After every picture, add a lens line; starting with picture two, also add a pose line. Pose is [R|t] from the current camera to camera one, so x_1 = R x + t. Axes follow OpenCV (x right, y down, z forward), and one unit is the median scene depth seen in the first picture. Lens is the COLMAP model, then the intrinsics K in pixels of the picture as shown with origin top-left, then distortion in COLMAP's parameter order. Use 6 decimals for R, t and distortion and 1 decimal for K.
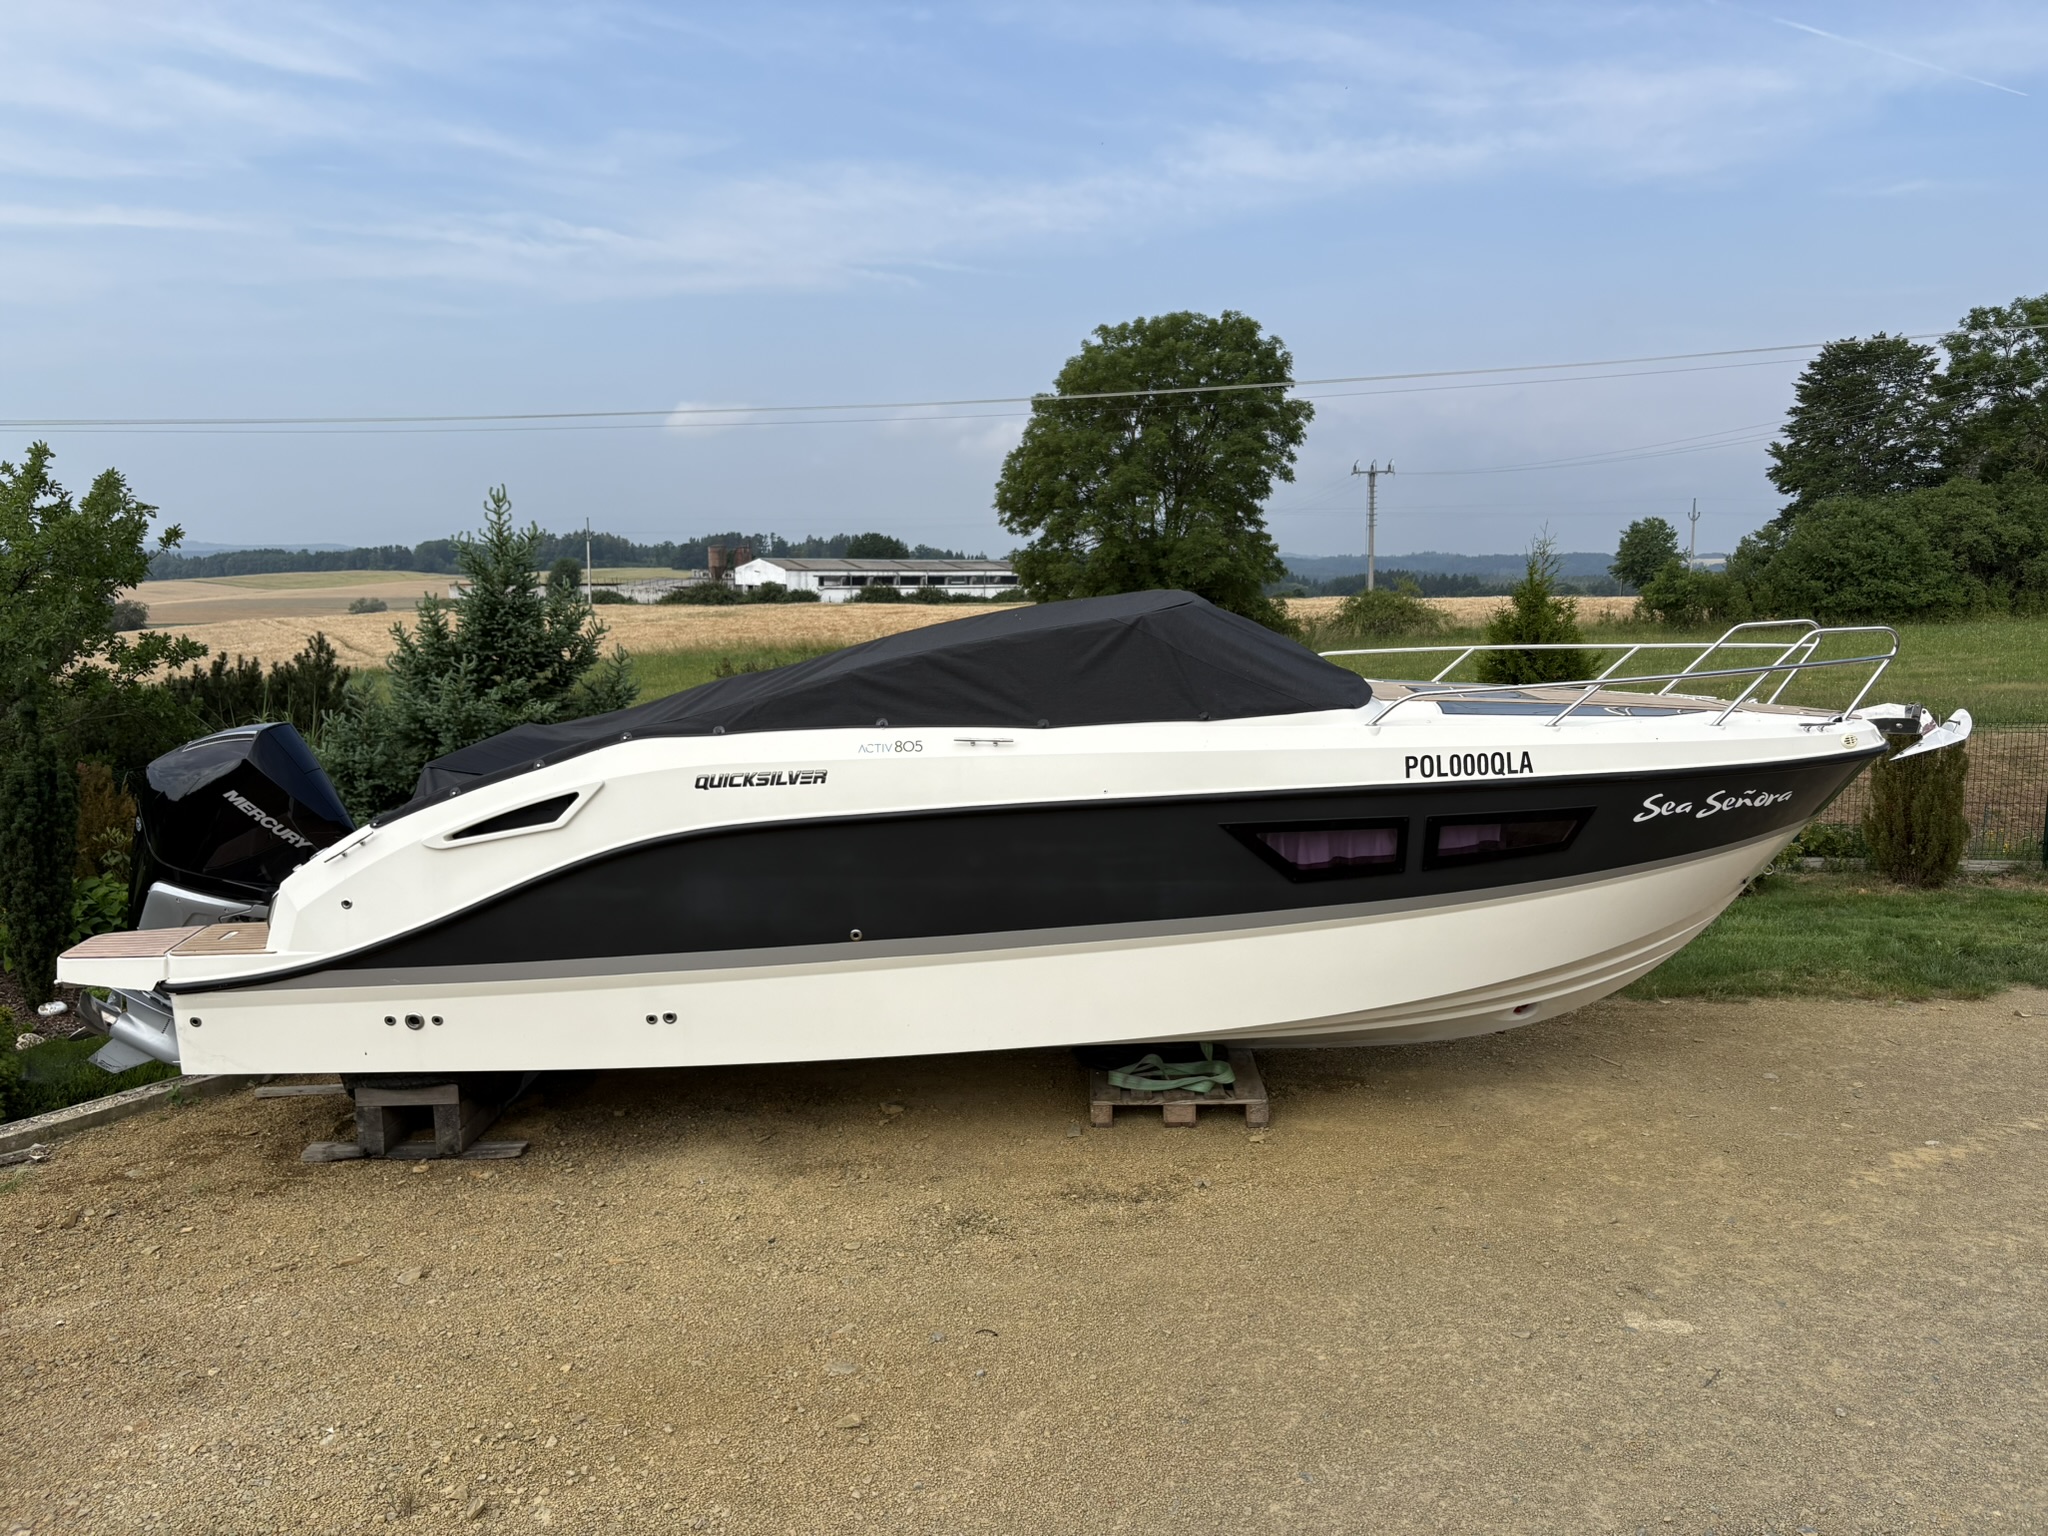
lens RADIAL K [[1617.4, 0, 1003.0], [0, 1617.4, 767.6], [0, 0, 1]] dist [0.001092, 0.004000]
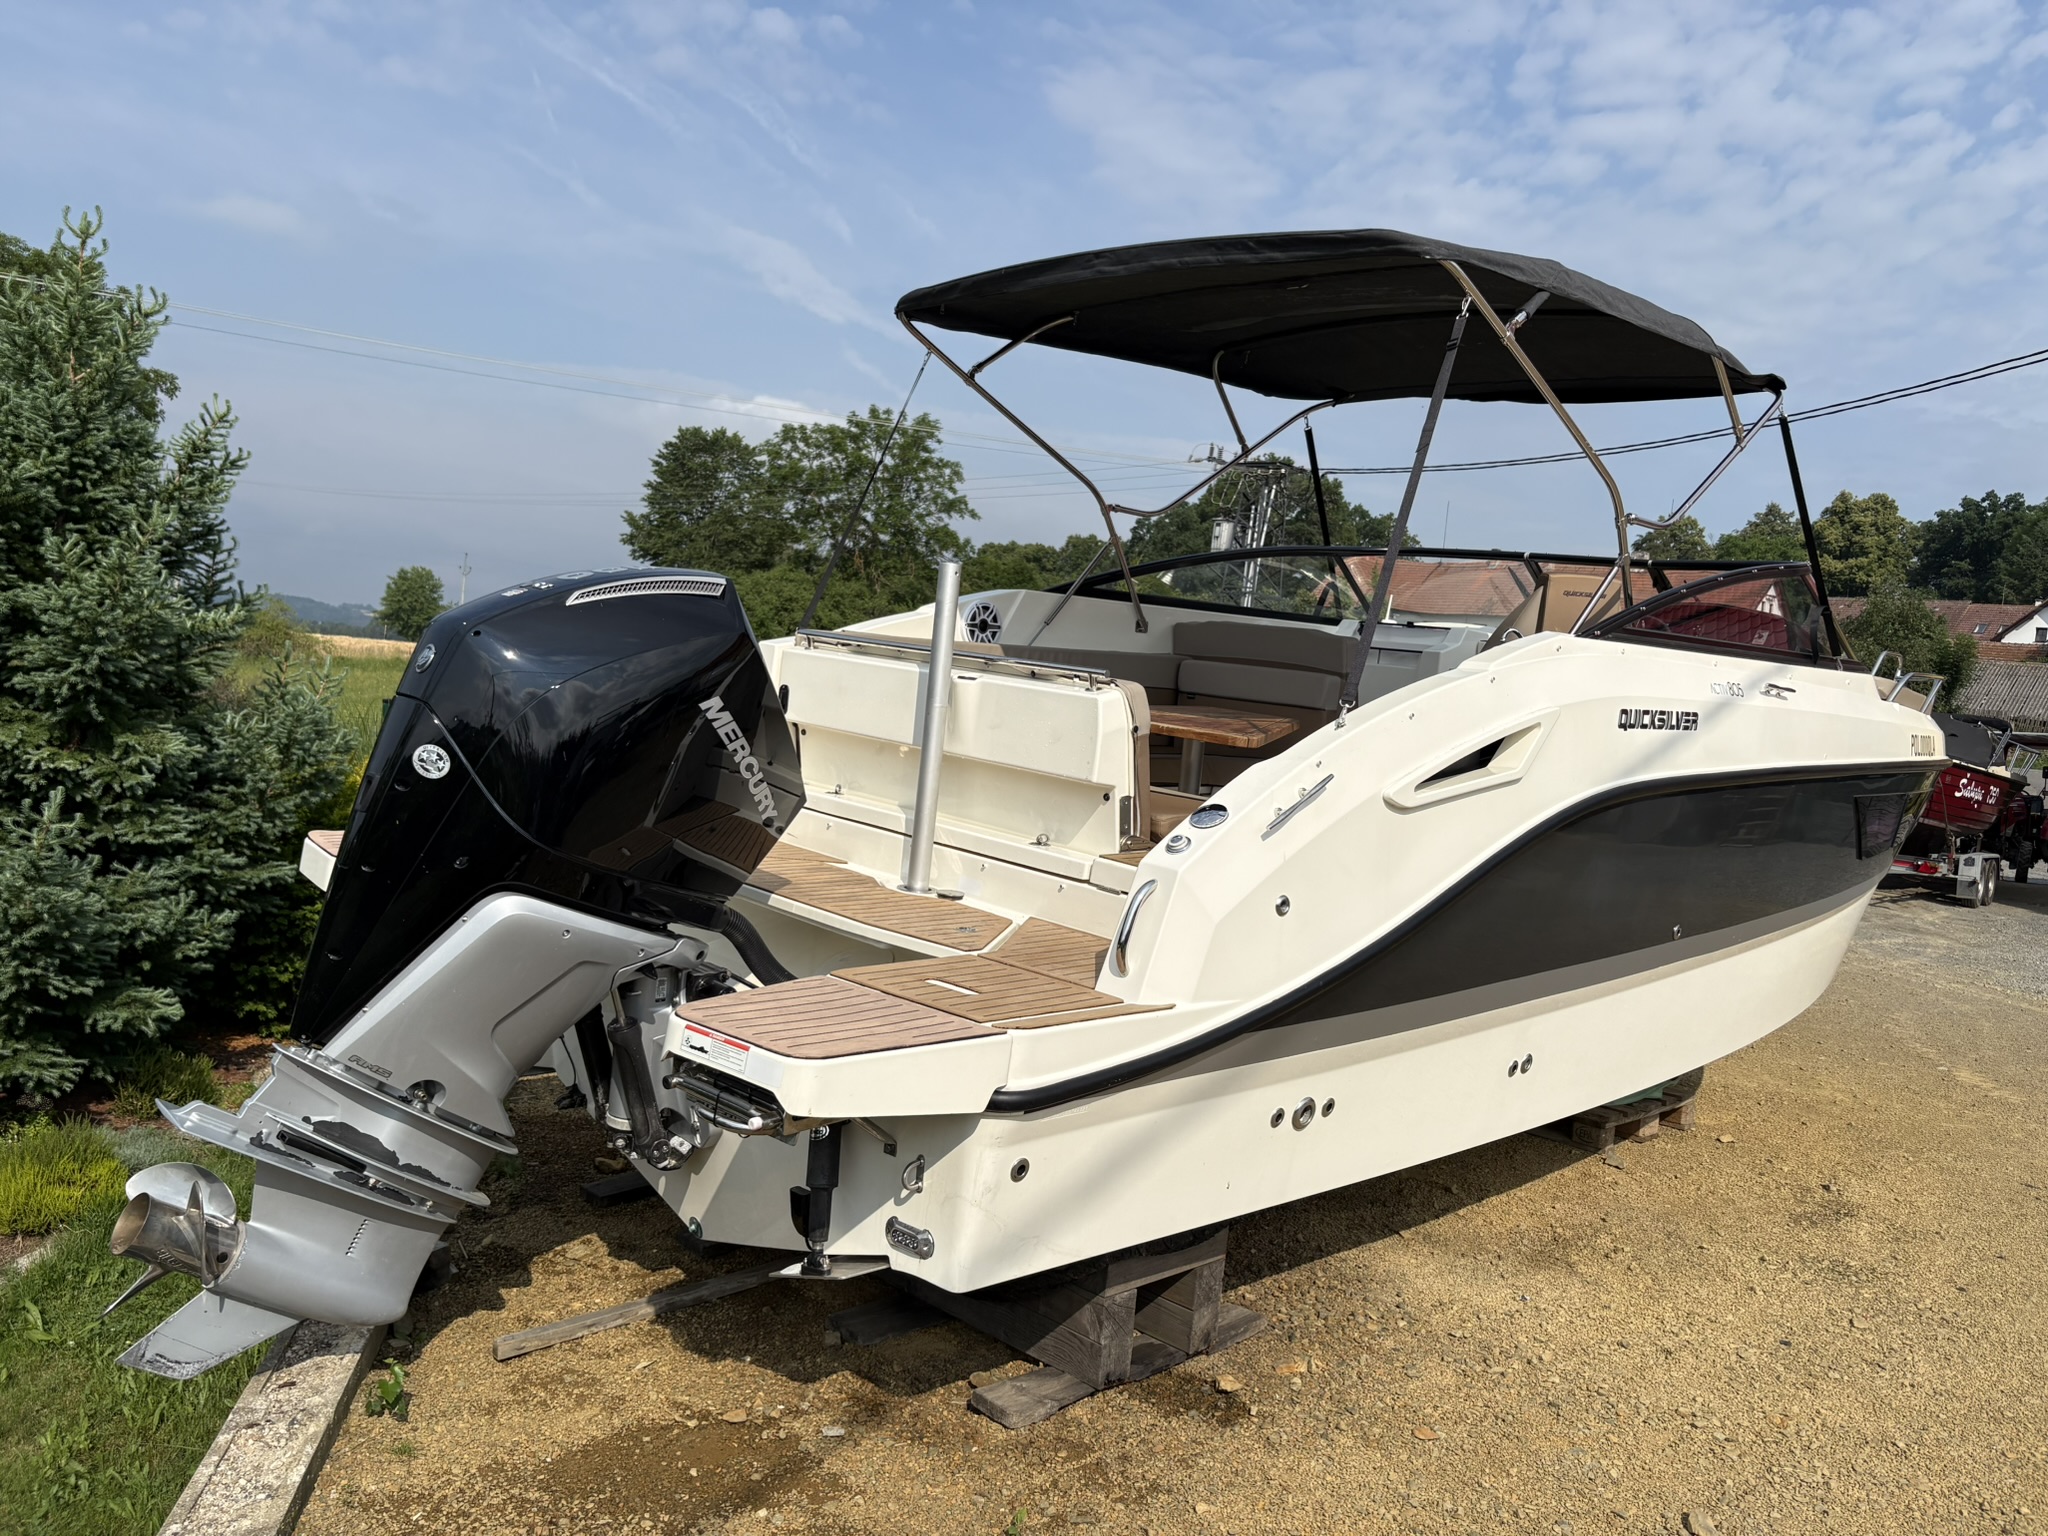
lens RADIAL K [[1617.4, 0, 1003.0], [0, 1617.4, 767.6], [0, 0, 1]] dist [0.001092, 0.004000]
pose [[0.679933, 0.041630, 0.732091, -0.845511], [-0.015464, 0.998979, -0.042444, 0.059603], [-0.733111, 0.017538, 0.679883, 0.675505]]
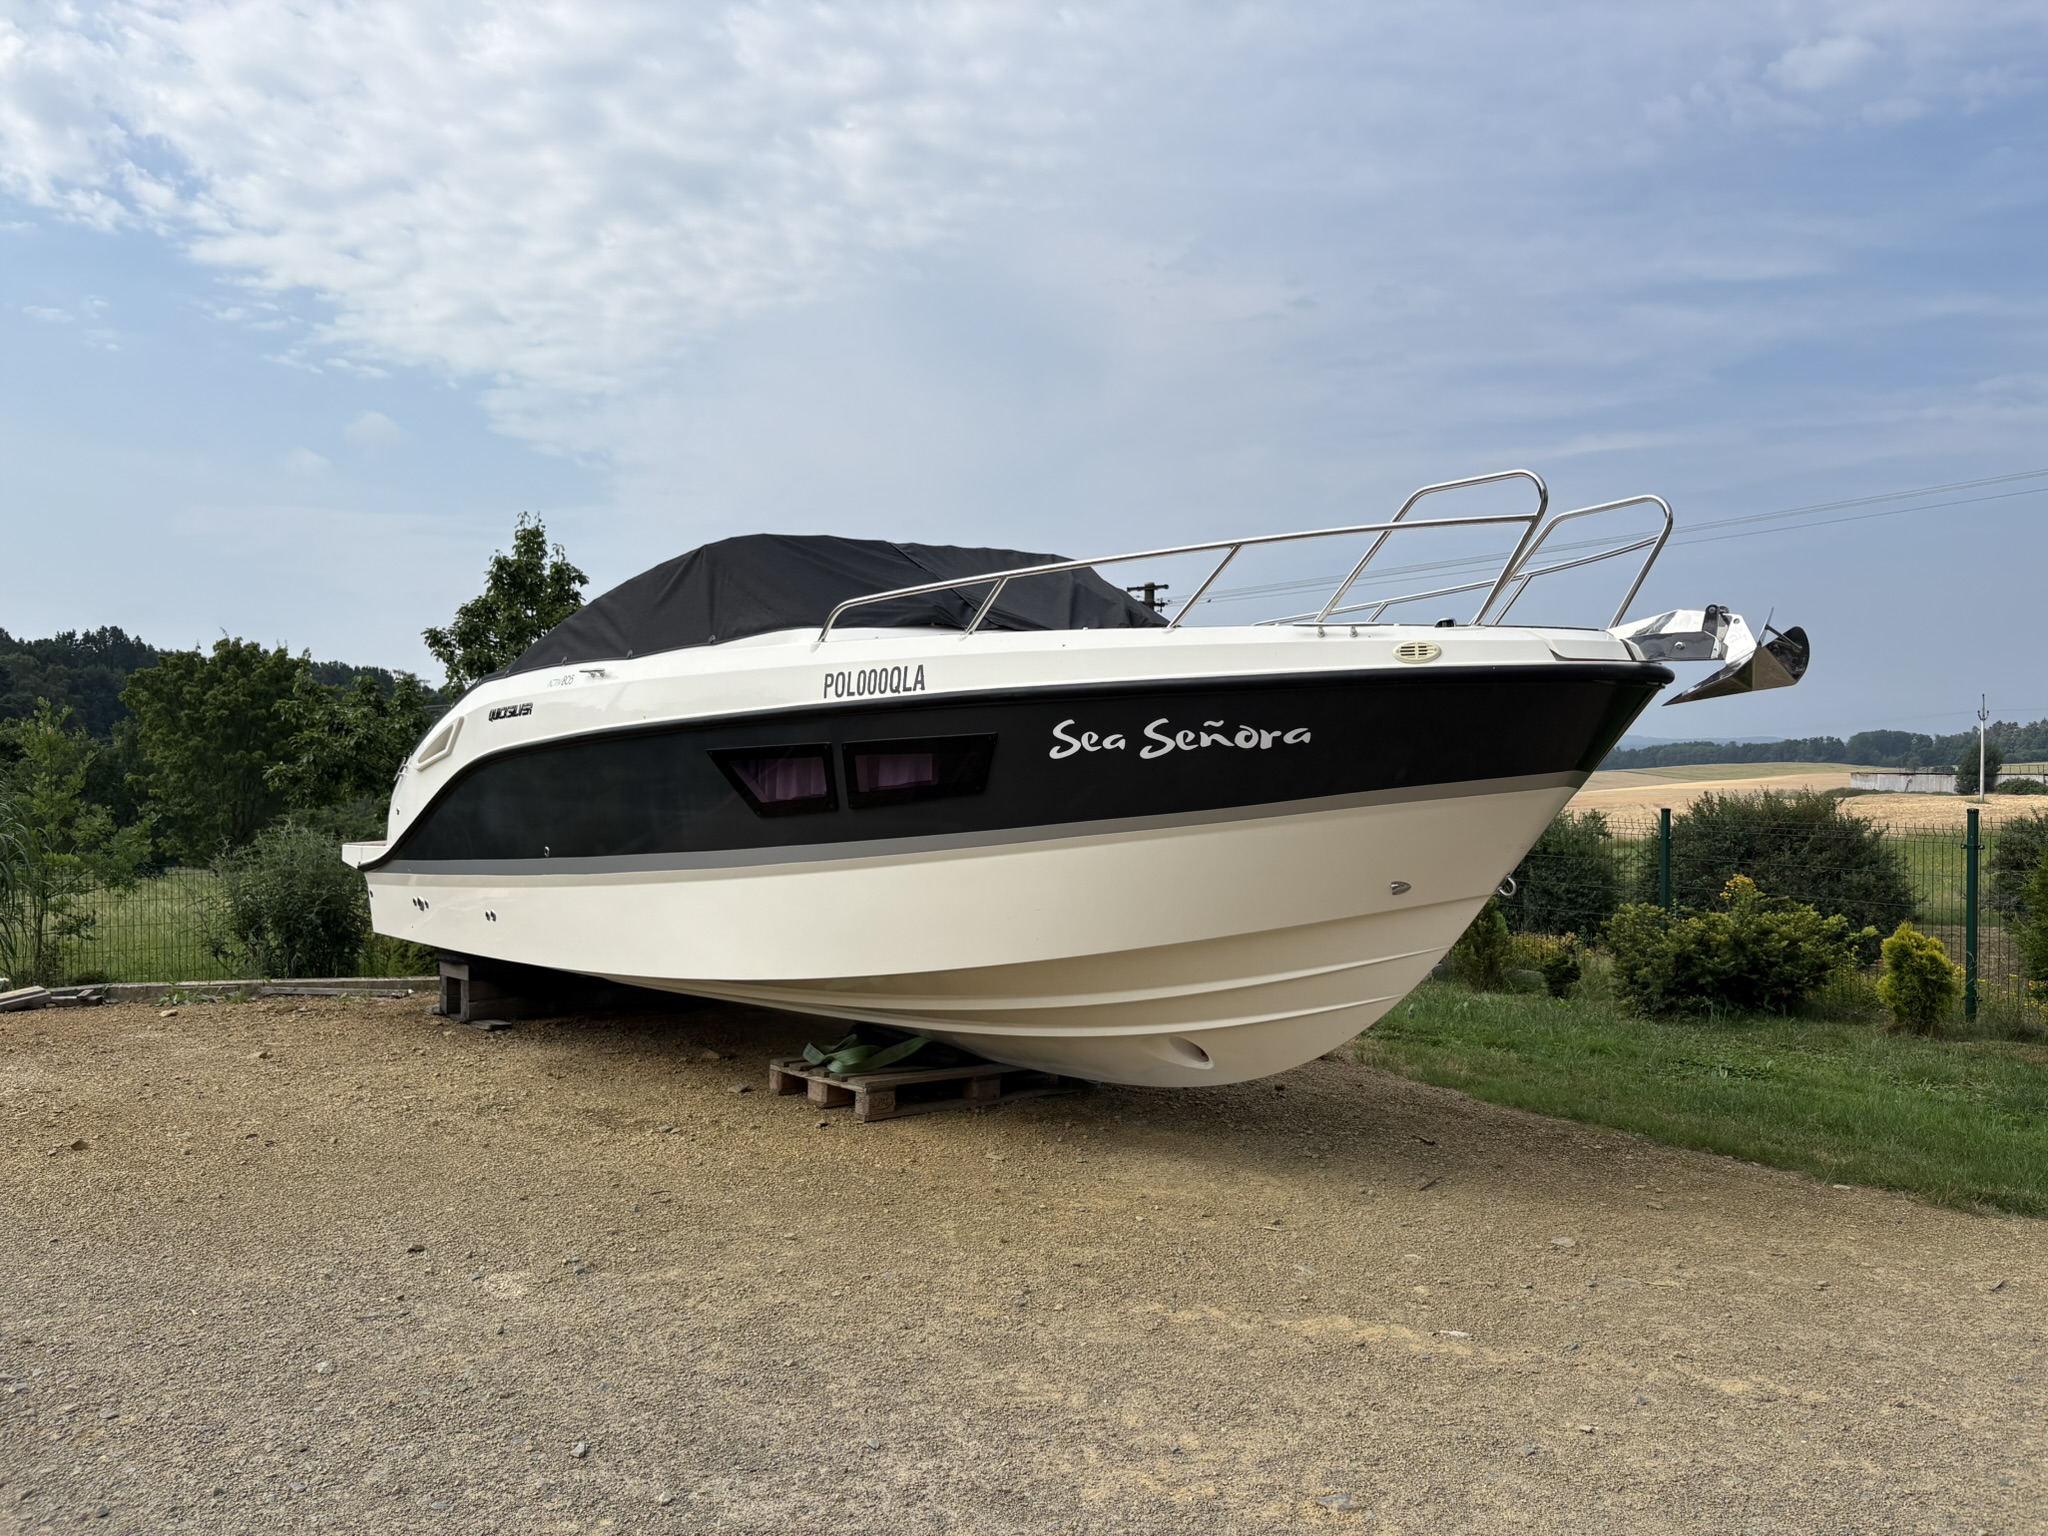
lens RADIAL K [[1617.4, 0, 1003.0], [0, 1617.4, 767.6], [0, 0, 1]] dist [0.001092, 0.004000]
pose [[0.643846, 0.006545, -0.765127, 0.924487], [-0.102141, 0.991749, -0.077467, 0.095455], [0.758307, 0.128027, 0.639202, 0.492438]]
